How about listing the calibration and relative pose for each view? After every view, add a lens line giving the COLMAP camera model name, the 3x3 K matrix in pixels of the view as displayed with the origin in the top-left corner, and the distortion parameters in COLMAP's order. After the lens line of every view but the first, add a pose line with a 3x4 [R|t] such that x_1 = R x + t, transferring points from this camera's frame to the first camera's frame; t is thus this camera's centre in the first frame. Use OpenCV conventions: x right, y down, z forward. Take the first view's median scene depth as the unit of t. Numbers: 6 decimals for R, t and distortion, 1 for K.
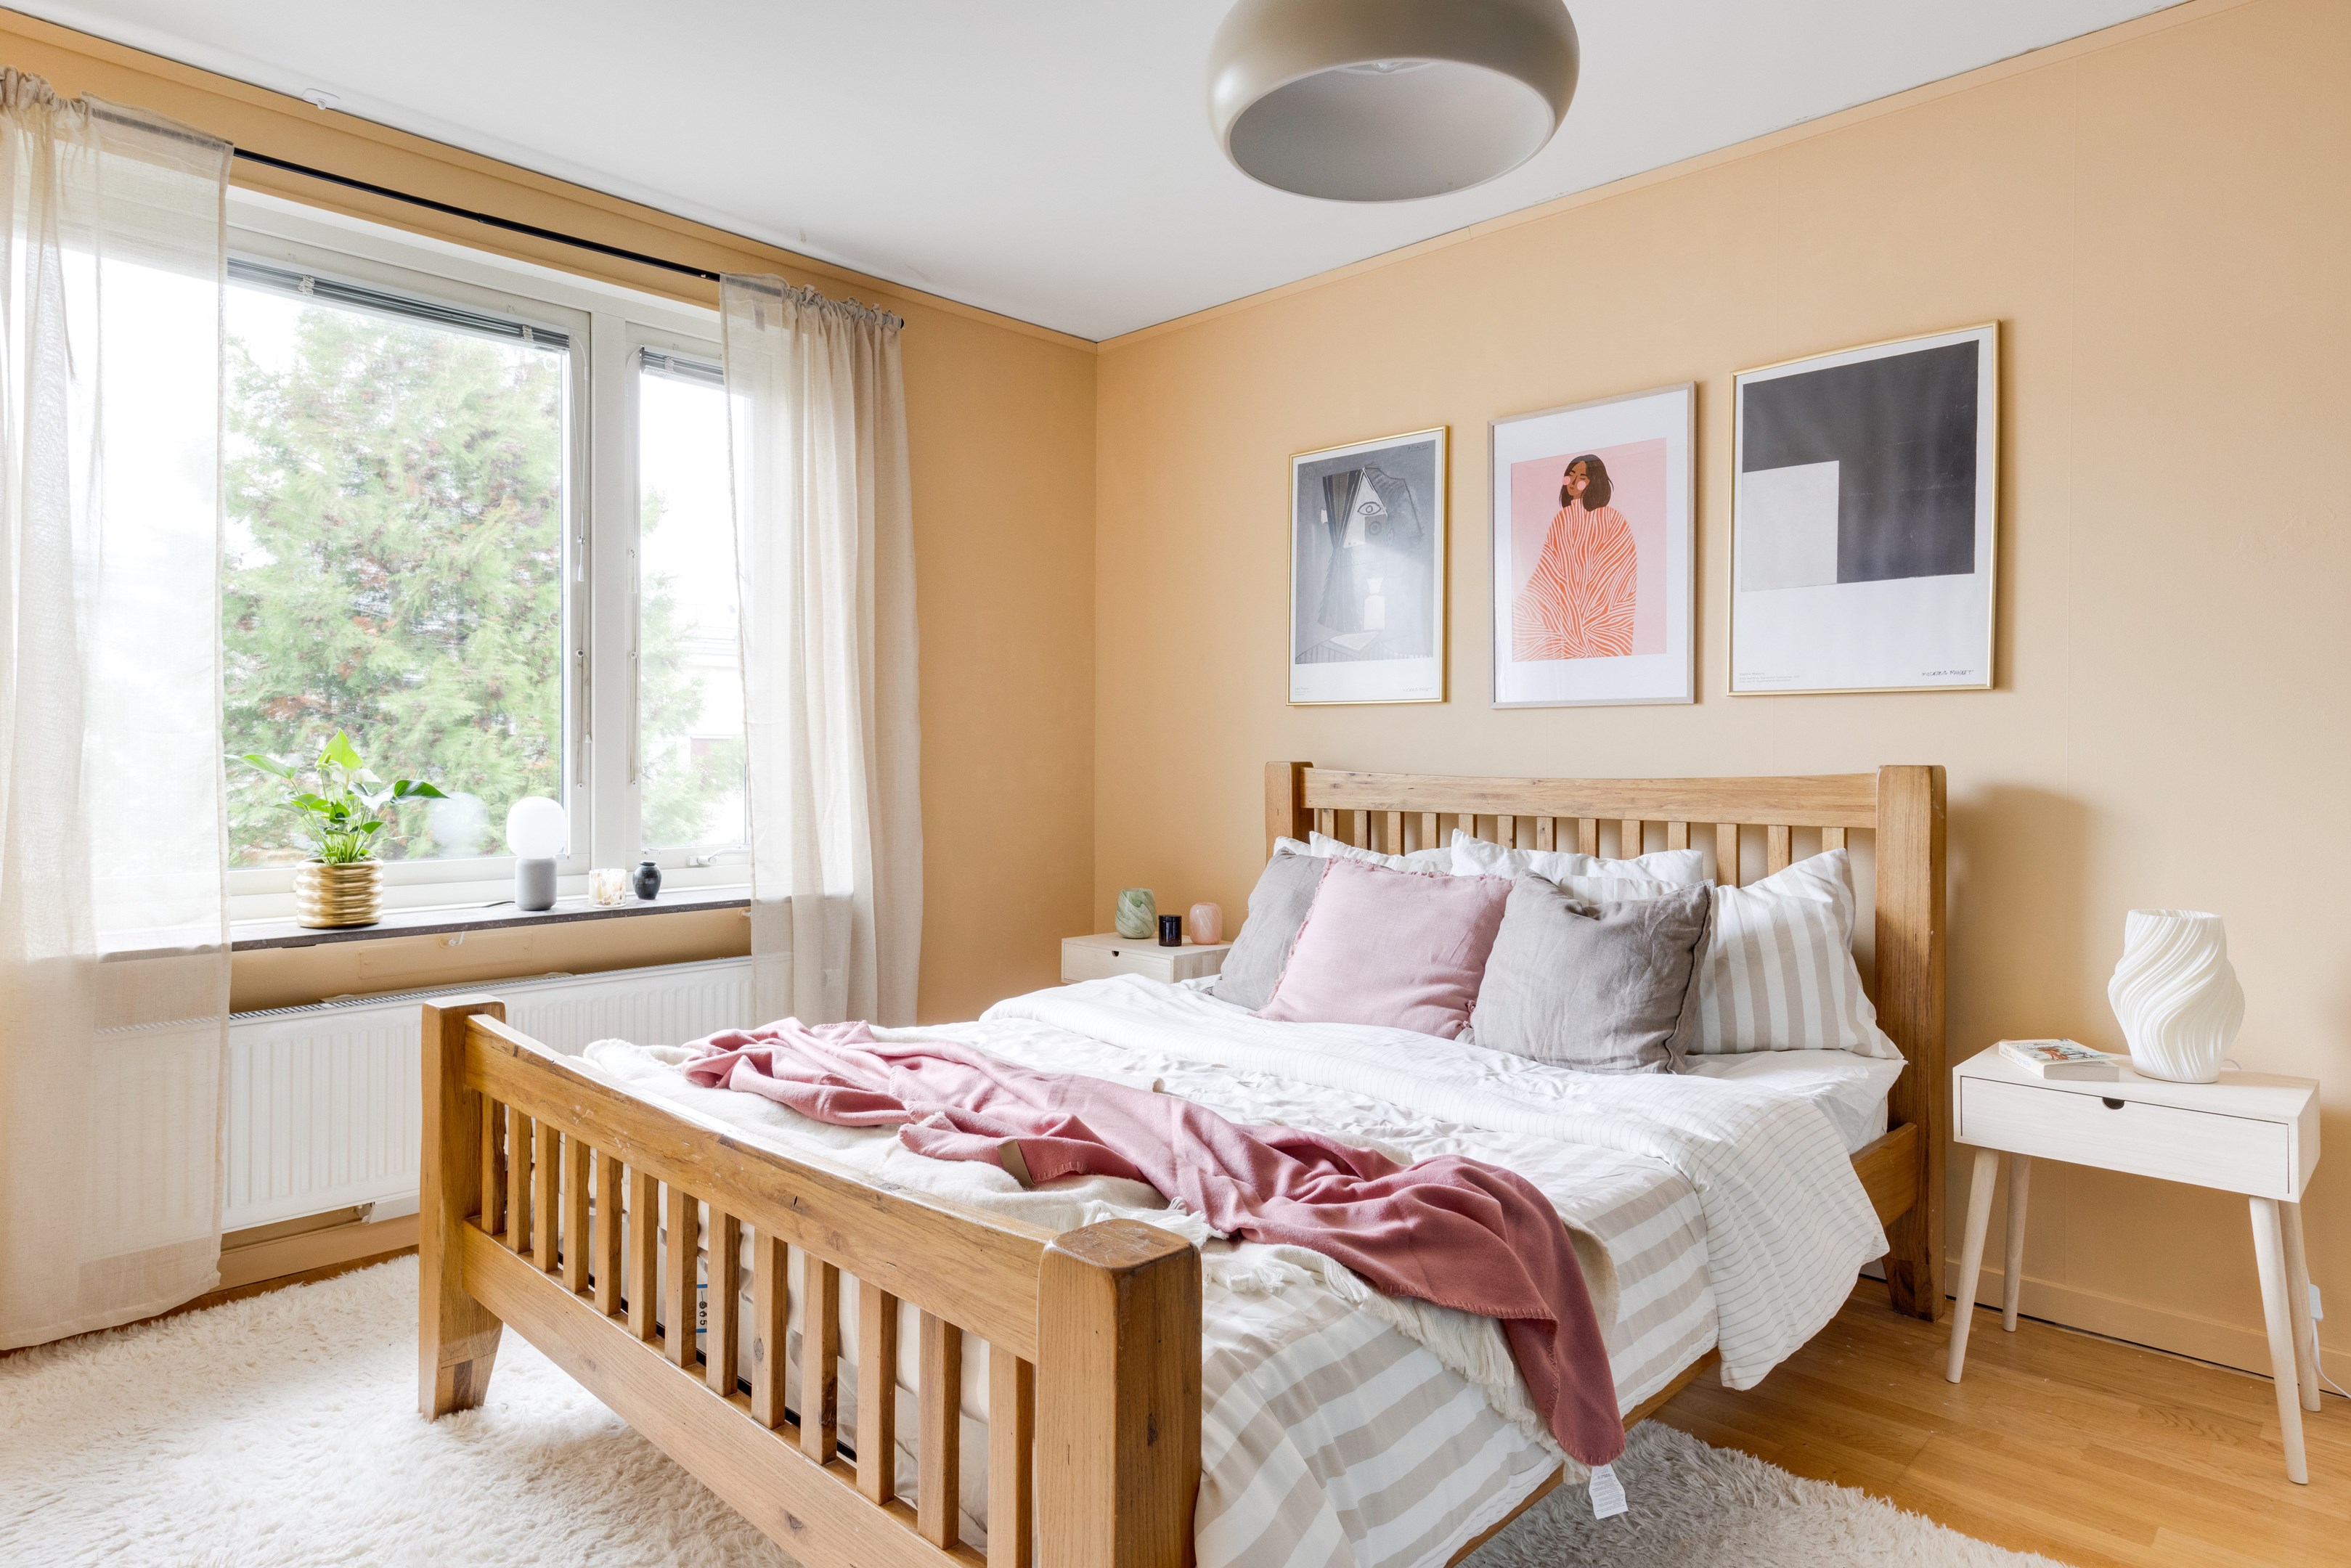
lens RADIAL K [[1346.7, 0, 1168.7], [0, 1346.7, 773.9], [0, 0, 1]] dist [0.001351, 0.000147]
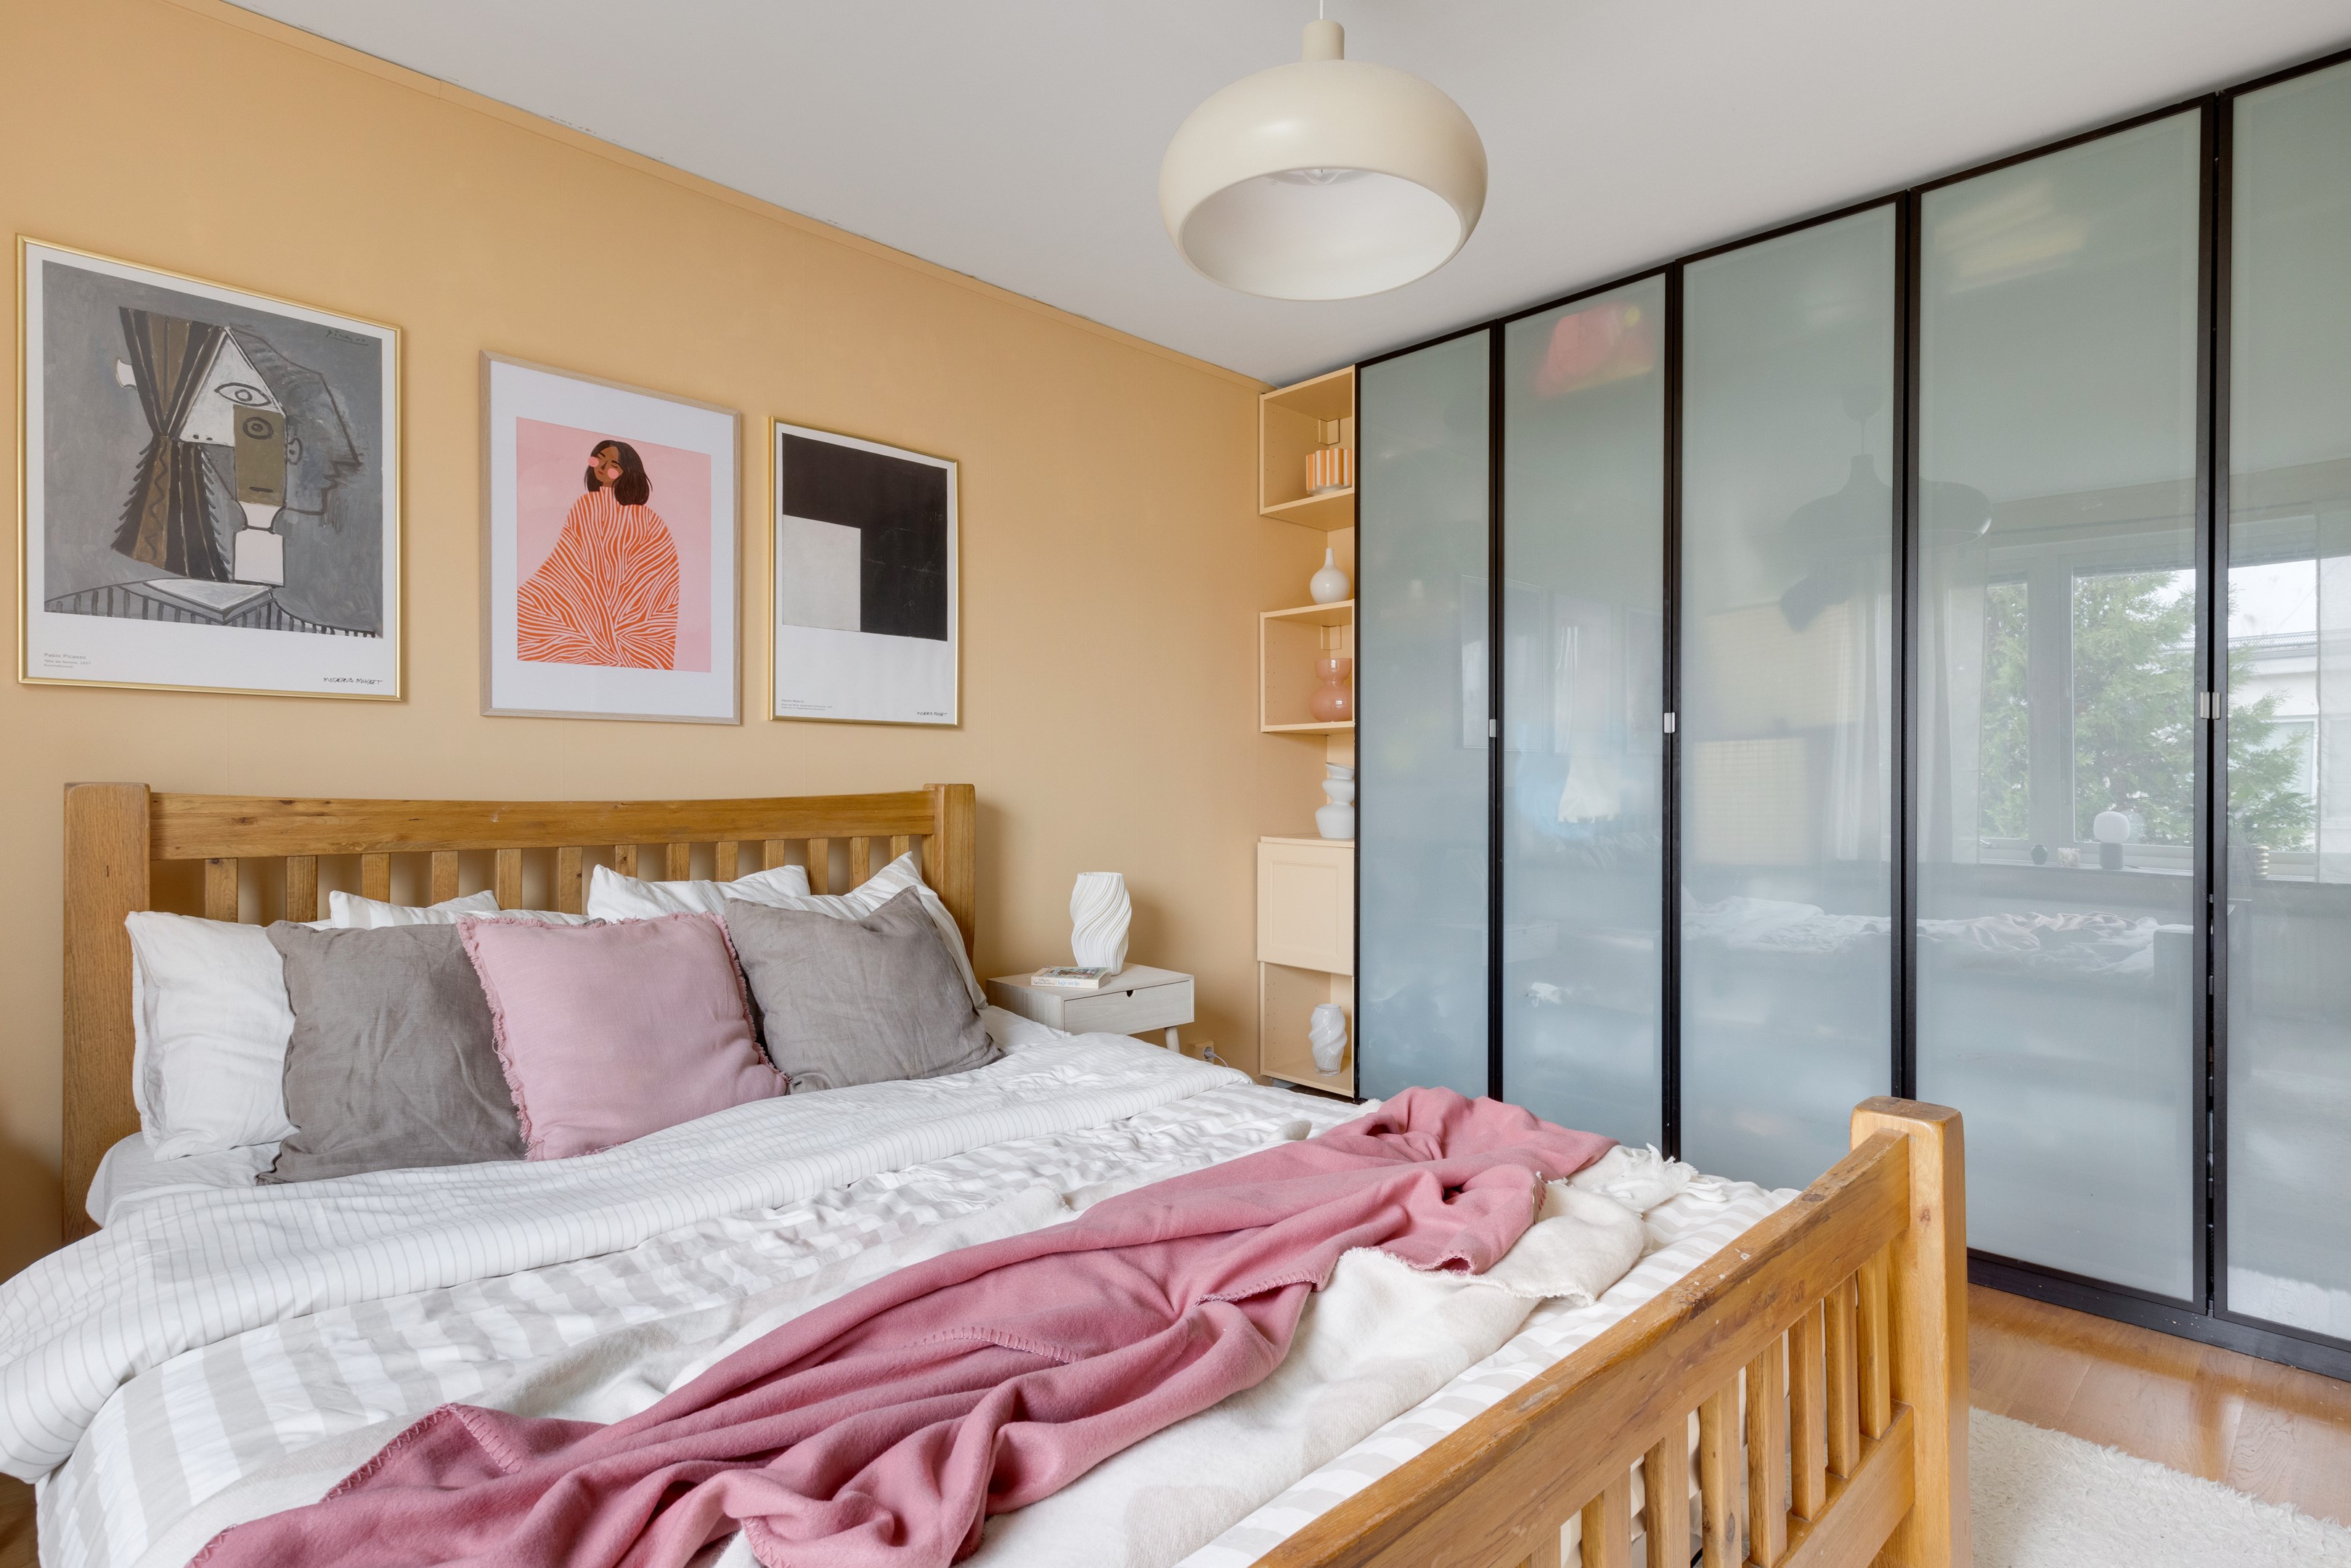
lens RADIAL K [[1175.1, 0, 1168.0], [0, 1175.1, 784.4], [0, 0, 1]] dist [-0.007135, -0.000629]
pose [[0.013917, -0.001897, 0.999901, -0.482953], [0.013399, 0.999909, 0.001711, -0.004058], [-0.999813, 0.013374, 0.013941, 0.642682]]
